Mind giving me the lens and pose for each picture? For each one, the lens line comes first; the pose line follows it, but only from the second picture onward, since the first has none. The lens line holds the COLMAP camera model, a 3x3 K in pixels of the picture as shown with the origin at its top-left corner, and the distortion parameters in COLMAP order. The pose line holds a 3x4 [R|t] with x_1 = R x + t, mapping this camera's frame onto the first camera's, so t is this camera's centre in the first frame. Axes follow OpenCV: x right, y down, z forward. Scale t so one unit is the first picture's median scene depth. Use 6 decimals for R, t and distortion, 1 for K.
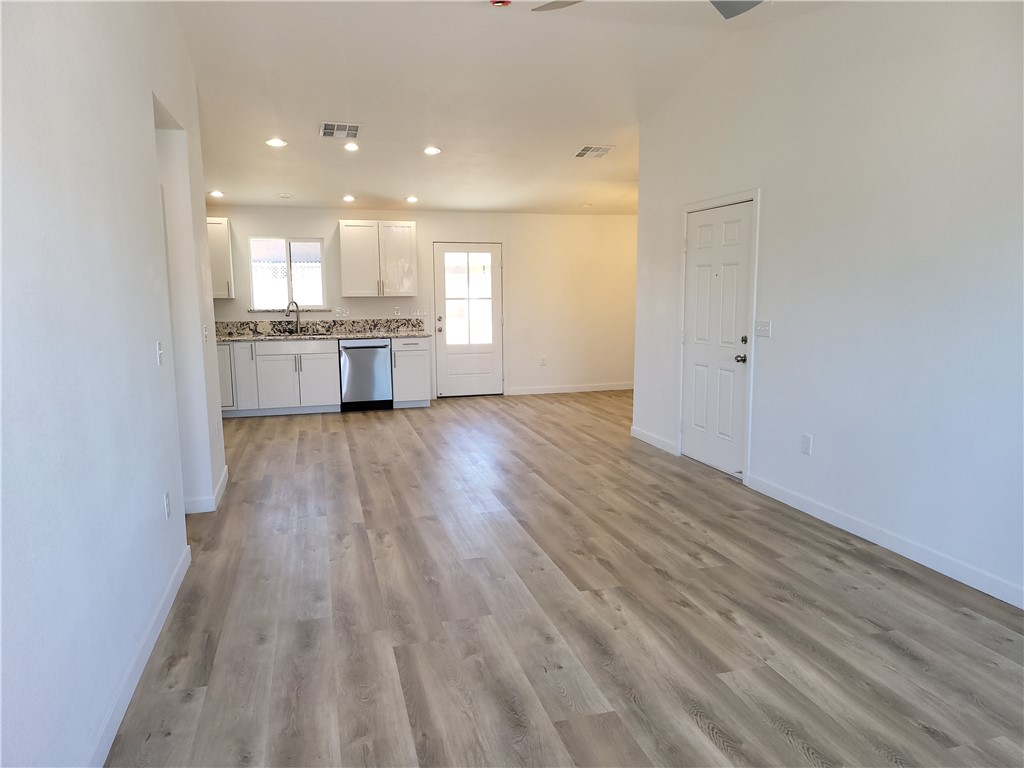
lens RADIAL K [[716.1, 0, 522.1], [0, 716.1, 384.9], [0, 0, 1]] dist [0.065654, -0.069876]
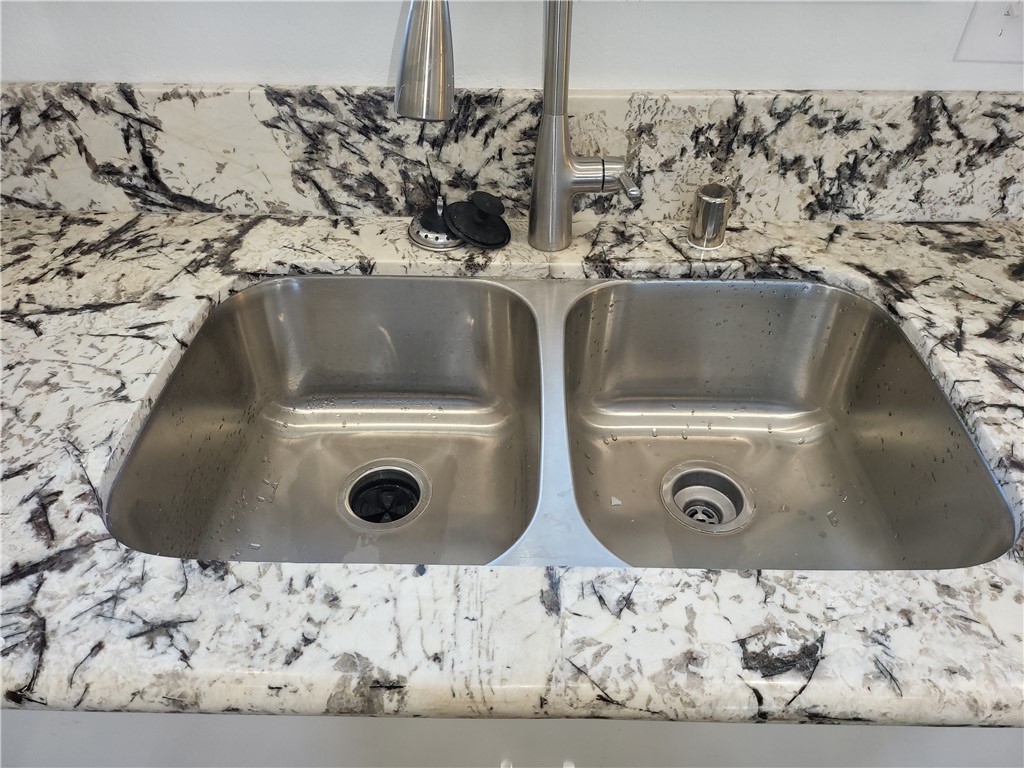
lens RADIAL K [[716.1, 0, 513.9], [0, 716.1, 383.0], [0, 0, 1]] dist [0.065654, -0.069876]
pose [[0.956315, 0.195230, -0.217591, -0.298093], [-0.049547, 0.841791, 0.537525, -0.111361], [0.288108, -0.503263, 0.814690, 0.935284]]
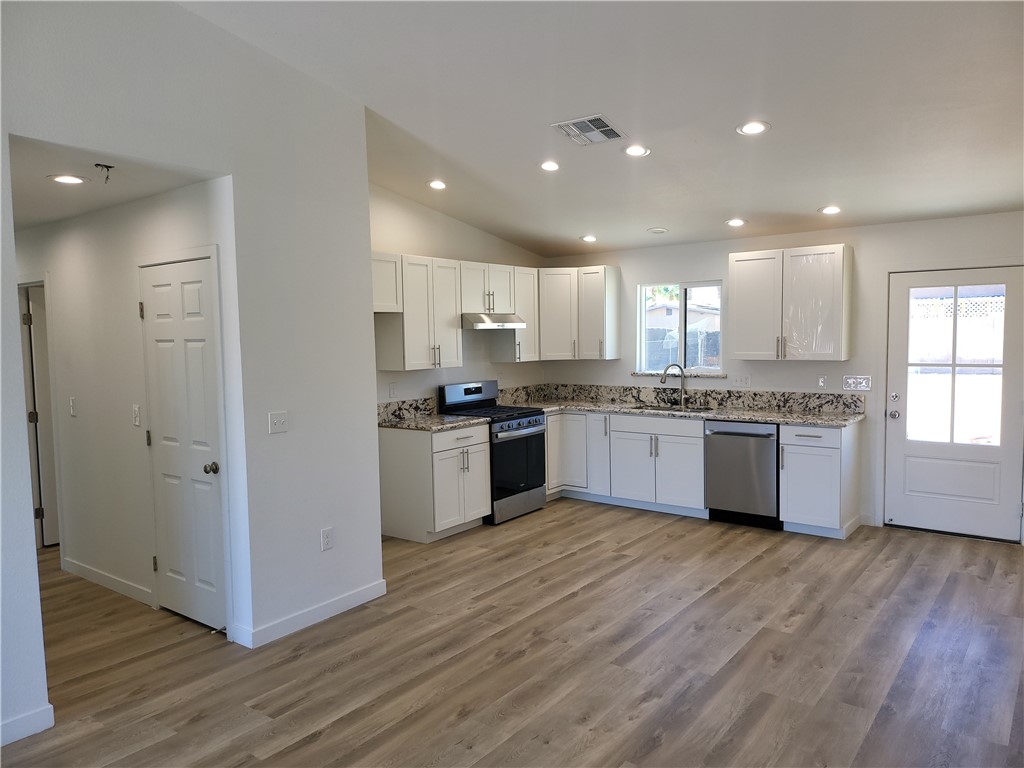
lens RADIAL K [[716.1, 0, 521.5], [0, 716.1, 384.8], [0, 0, 1]] dist [0.065654, -0.069876]
pose [[0.598572, 0.055080, -0.799173, 0.204118], [-0.096004, 0.995375, -0.003303, -0.076536], [0.795296, 0.078701, 0.601092, 0.413531]]
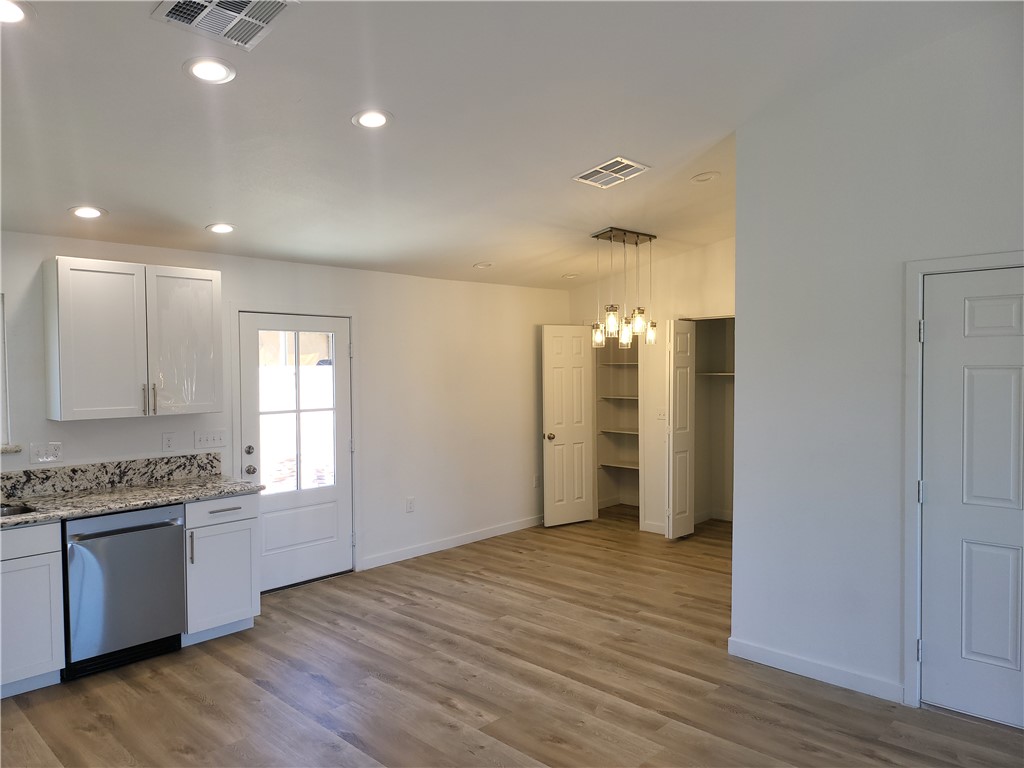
lens RADIAL K [[716.1, 0, 512.3], [0, 716.1, 386.0], [0, 0, 1]] dist [0.065654, -0.069876]
pose [[0.866175, -0.014166, 0.499539, -0.234954], [0.069210, 0.993366, -0.091835, -0.083624], [-0.494924, 0.114118, 0.861410, 0.464684]]
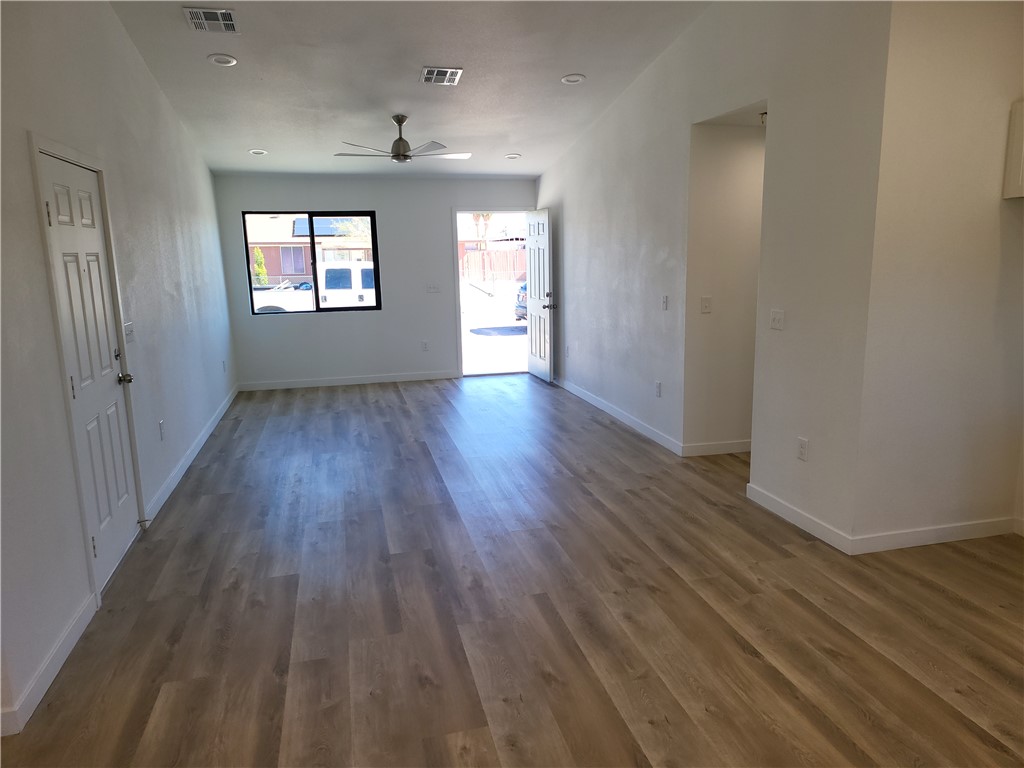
lens RADIAL K [[716.1, 0, 522.1], [0, 716.1, 378.4], [0, 0, 1]] dist [0.065654, -0.069876]
pose [[-0.999198, 0.022427, 0.033184, -0.088638], [0.031611, 0.950355, 0.309557, -0.160556], [-0.024594, 0.310358, -0.950302, 1.054430]]
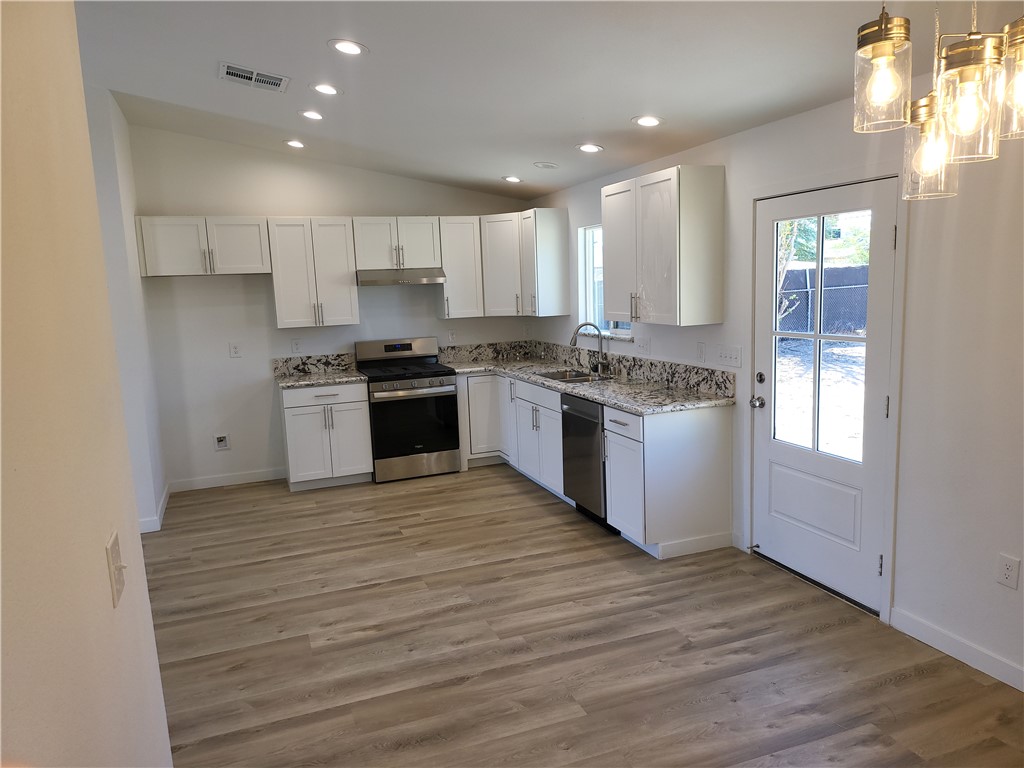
lens RADIAL K [[716.1, 0, 512.5], [0, 716.1, 383.1], [0, 0, 1]] dist [0.065654, -0.069876]
pose [[0.084016, 0.143038, -0.986145, 0.329177], [-0.096864, 0.986129, 0.134784, -0.145514], [0.991745, 0.084198, 0.096705, 0.886398]]
